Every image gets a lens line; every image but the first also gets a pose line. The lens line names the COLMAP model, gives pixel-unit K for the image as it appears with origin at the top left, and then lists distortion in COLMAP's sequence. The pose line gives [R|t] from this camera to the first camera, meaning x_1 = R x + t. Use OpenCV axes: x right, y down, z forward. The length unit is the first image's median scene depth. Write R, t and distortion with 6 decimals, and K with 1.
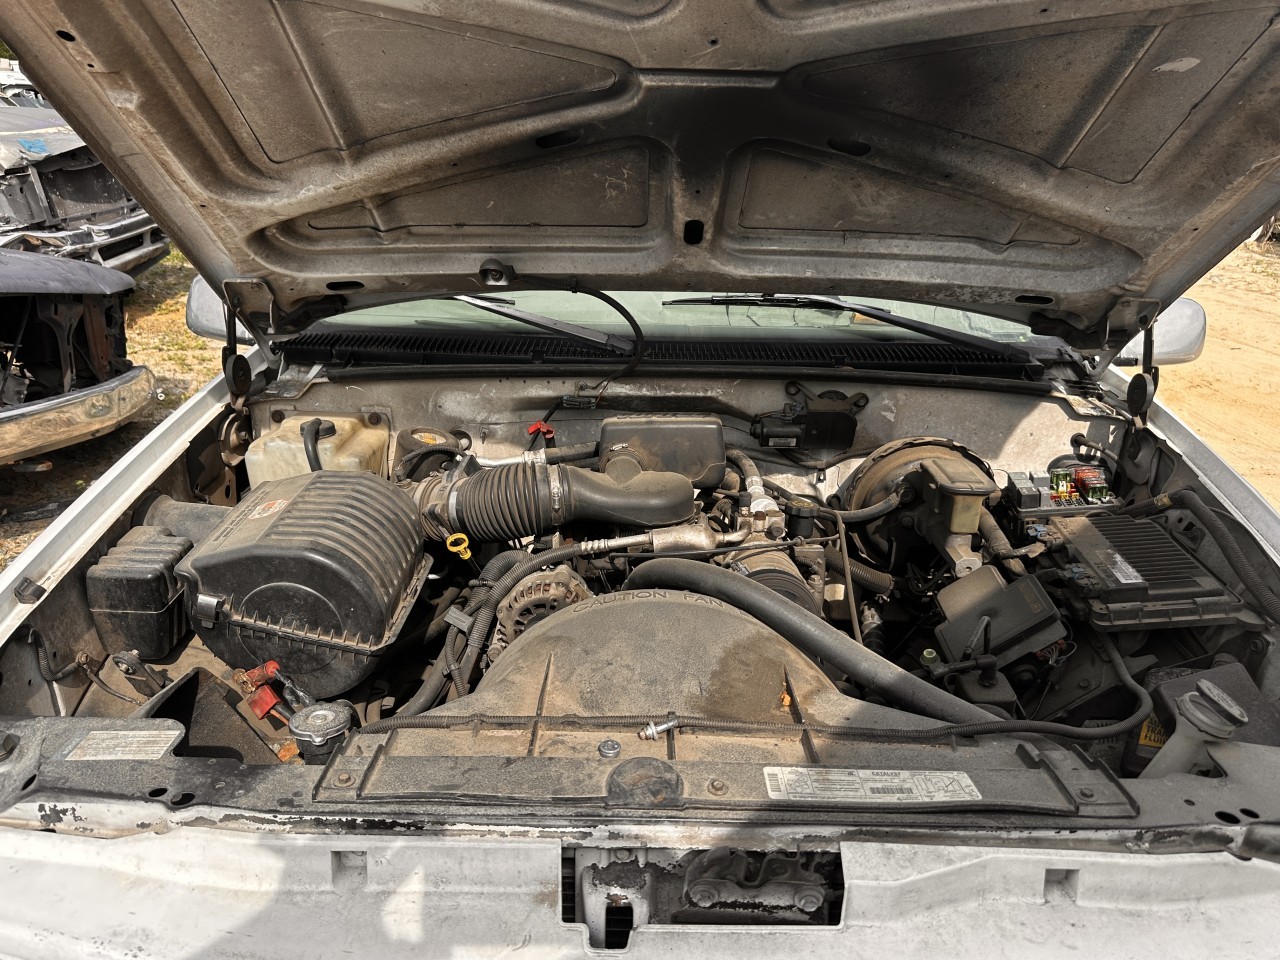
lens RADIAL K [[936.8, 0, 640.0], [0, 936.8, 480.0], [0, 0, 1]] dist [-0.005062, 0.002005]
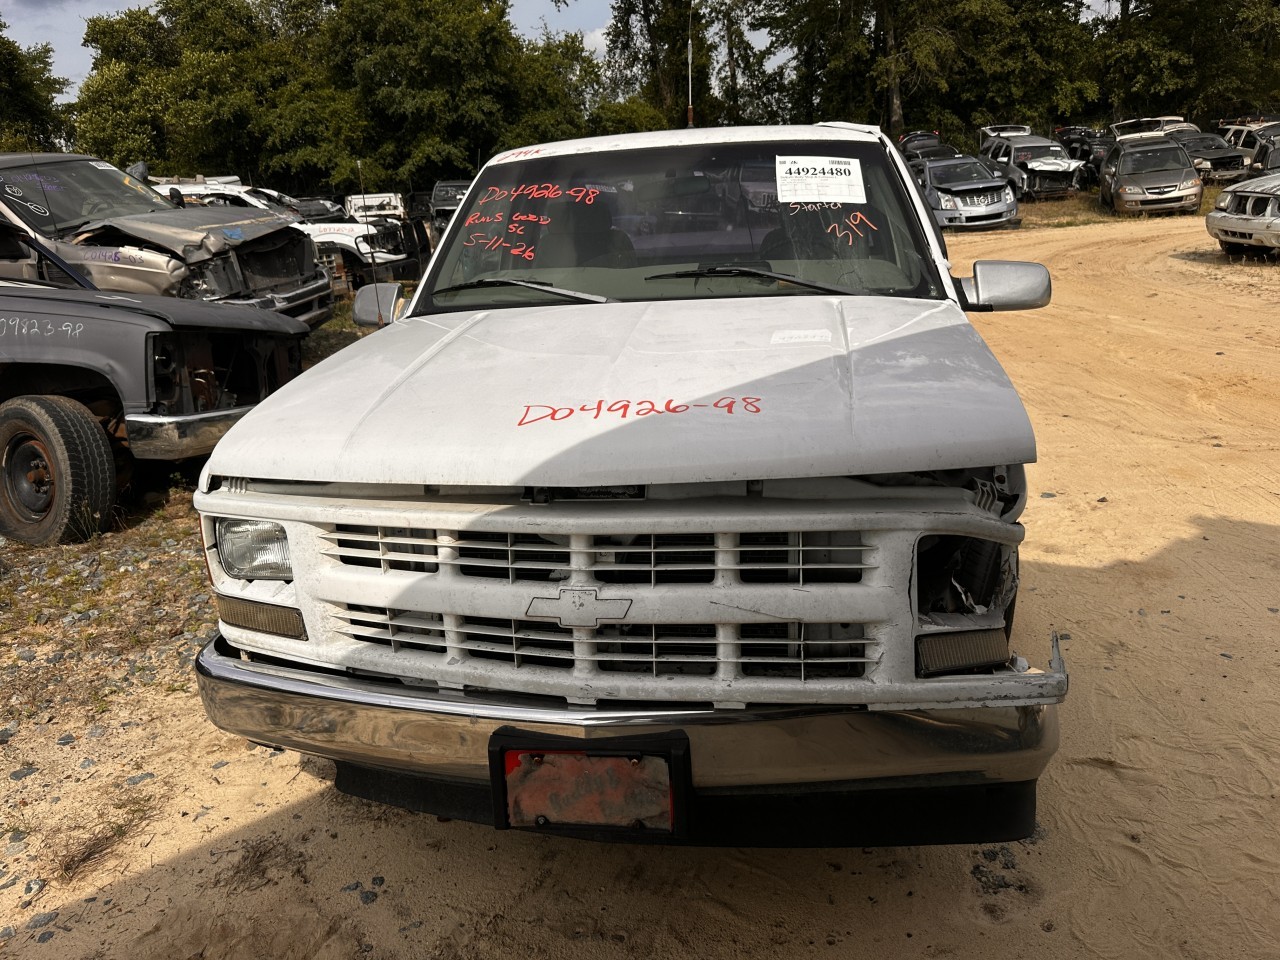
lens RADIAL K [[959.1, 0, 644.1], [0, 959.1, 475.4], [0, 0, 1]] dist [0.003725, -0.003056]
pose [[0.989681, -0.027078, -0.140706, 0.078767], [0.014688, 0.995980, -0.088361, 0.091879], [0.142533, 0.085383, 0.986100, -0.178497]]
